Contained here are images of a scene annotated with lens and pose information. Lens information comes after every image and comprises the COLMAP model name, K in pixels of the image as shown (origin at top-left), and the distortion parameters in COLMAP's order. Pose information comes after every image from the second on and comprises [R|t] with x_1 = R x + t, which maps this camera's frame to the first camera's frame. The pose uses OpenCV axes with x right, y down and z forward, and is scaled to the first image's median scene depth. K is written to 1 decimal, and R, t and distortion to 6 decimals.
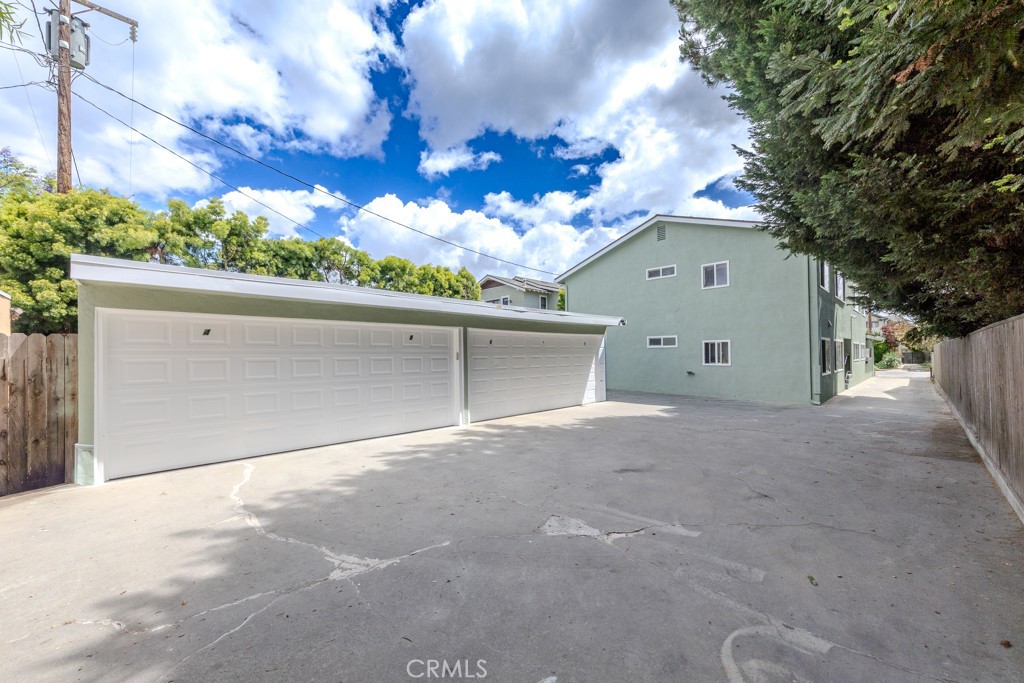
lens RADIAL K [[409.6, 0, 512.0], [0, 409.6, 341.5], [0, 0, 1]] dist [0.020529, -0.009383]
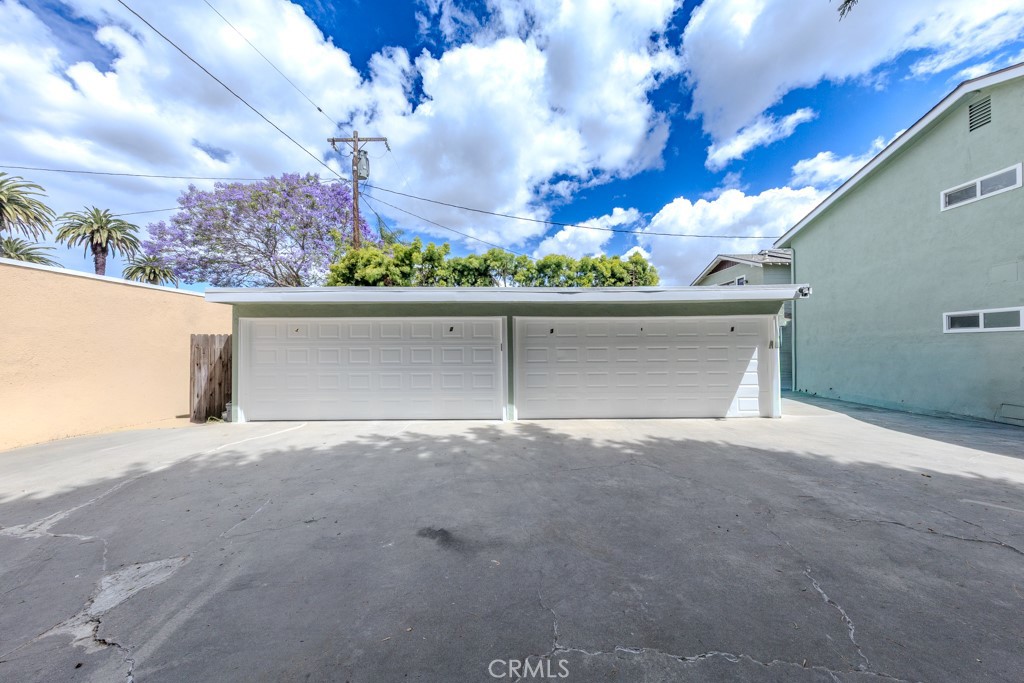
lens RADIAL K [[345.9, 0, 512.0], [0, 345.9, 341.5], [0, 0, 1]] dist [0.003154, 0.000389]
pose [[0.705414, -0.009577, -0.708731, 0.256732], [0.024103, 0.999655, 0.010482, 0.008501], [0.708386, -0.024477, 0.705401, 0.255910]]
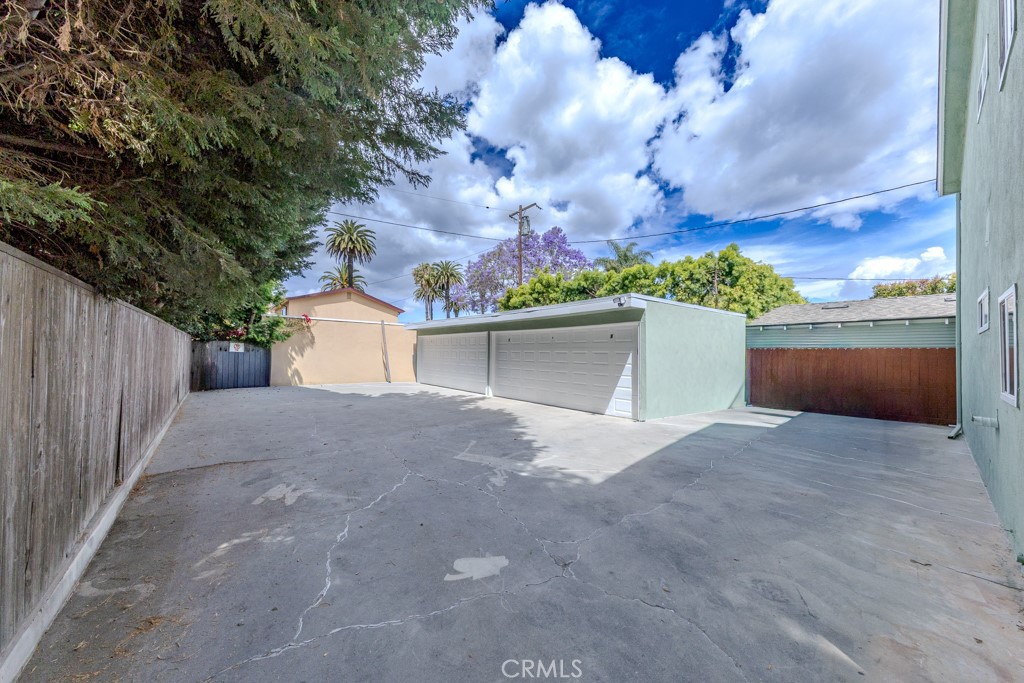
lens RADIAL K [[348.4, 0, 515.1], [0, 348.4, 351.4], [0, 0, 1]] dist [-0.013192, -0.000038]
pose [[-0.099322, 0.005336, -0.995041, 0.663055], [0.023978, 0.999708, 0.002968, 0.021671], [0.994766, -0.023564, -0.099421, 0.699491]]
